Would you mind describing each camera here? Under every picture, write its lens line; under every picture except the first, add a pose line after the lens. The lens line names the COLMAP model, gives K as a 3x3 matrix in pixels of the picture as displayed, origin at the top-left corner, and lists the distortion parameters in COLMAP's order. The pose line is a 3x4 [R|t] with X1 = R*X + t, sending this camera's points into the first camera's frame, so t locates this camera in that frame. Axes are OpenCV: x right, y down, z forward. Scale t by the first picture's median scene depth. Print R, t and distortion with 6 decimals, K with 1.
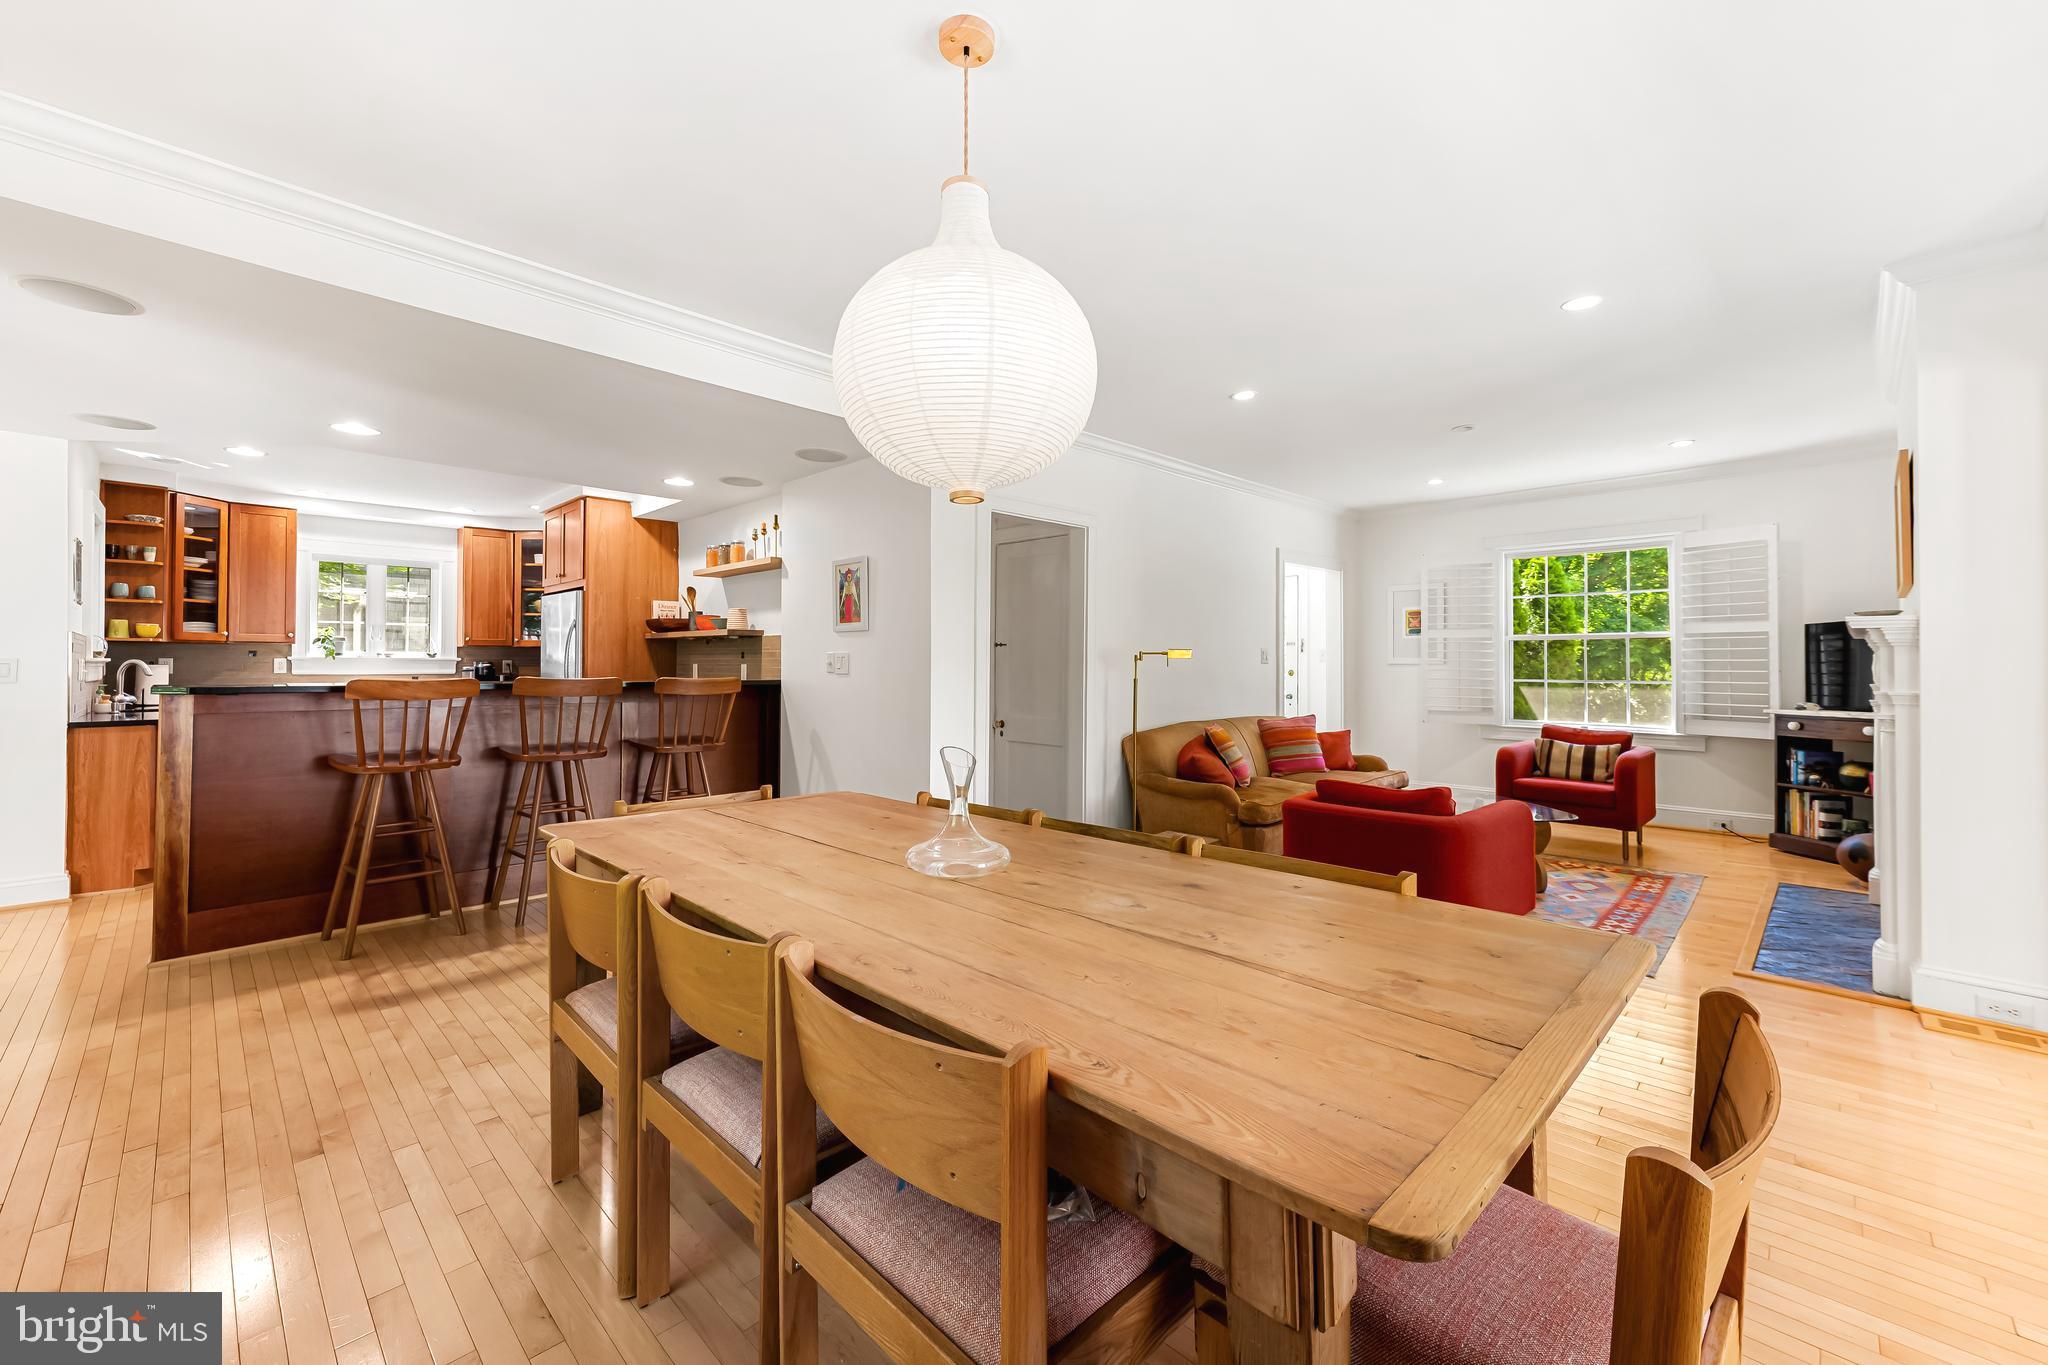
lens RADIAL K [[818.5, 0, 1028.9], [0, 818.5, 656.1], [0, 0, 1]] dist [0.006020, 0.000768]
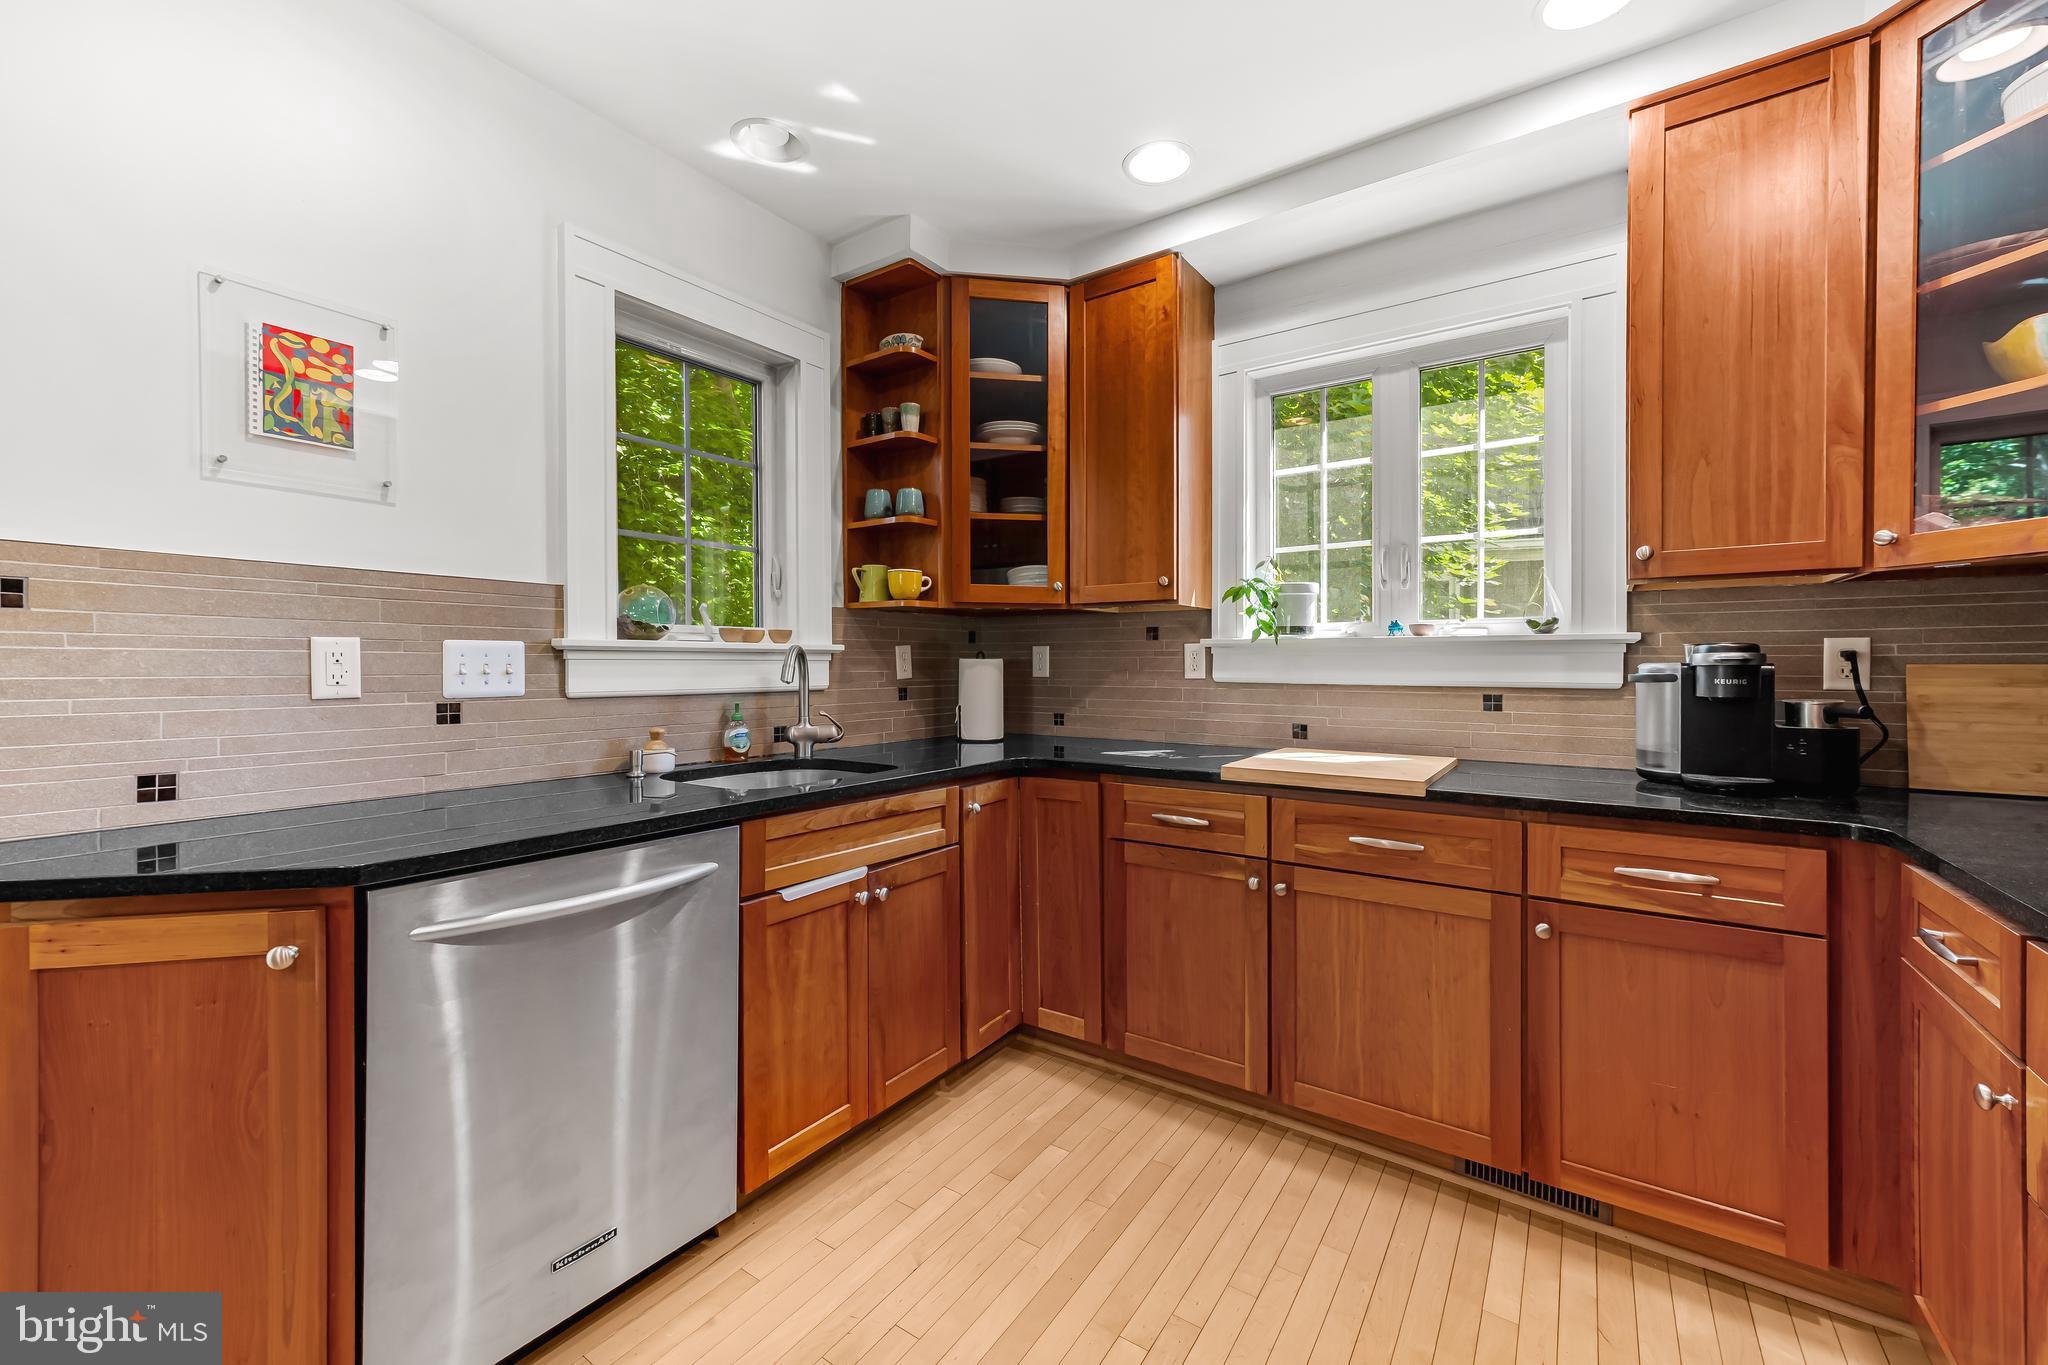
lens RADIAL K [[818.5, 0, 1026.1], [0, 818.5, 669.2], [0, 0, 1]] dist [0.006020, 0.000768]
pose [[0.179905, 0.004860, -0.983672, -0.596607], [0.008870, 0.999939, 0.006563, 0.014203], [0.983644, -0.009906, 0.179851, 0.974701]]
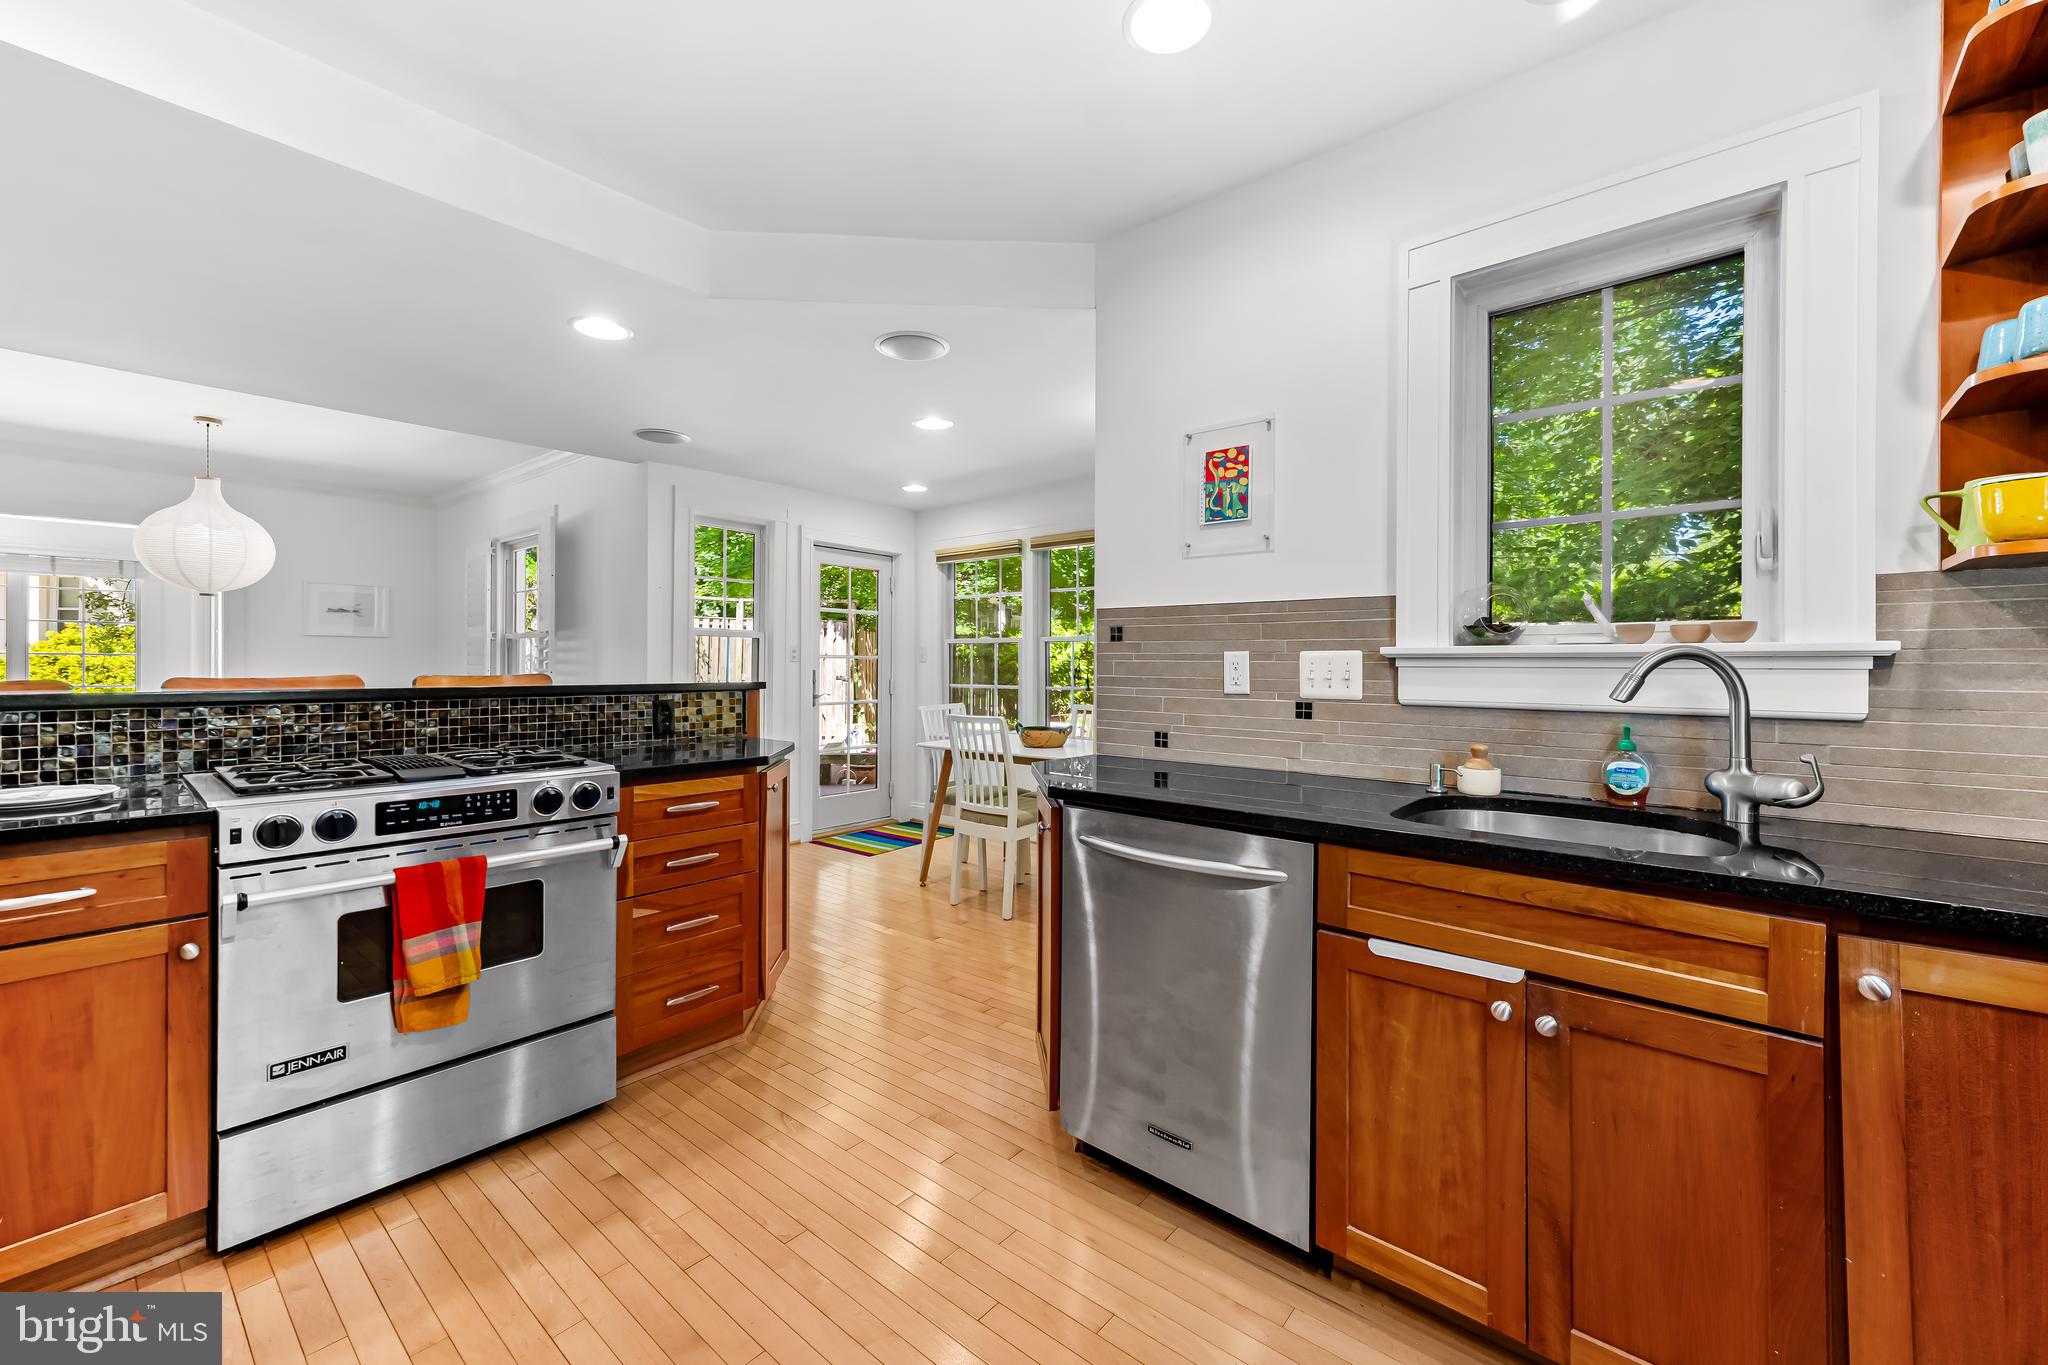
lens RADIAL K [[818.5, 0, 1024.6], [0, 818.5, 667.3], [0, 0, 1]] dist [0.006020, 0.000768]
pose [[-0.997096, -0.006484, -0.075881, -0.778985], [-0.006102, 0.999968, -0.005265, 0.013641], [0.075912, -0.004787, -0.997103, 1.186712]]
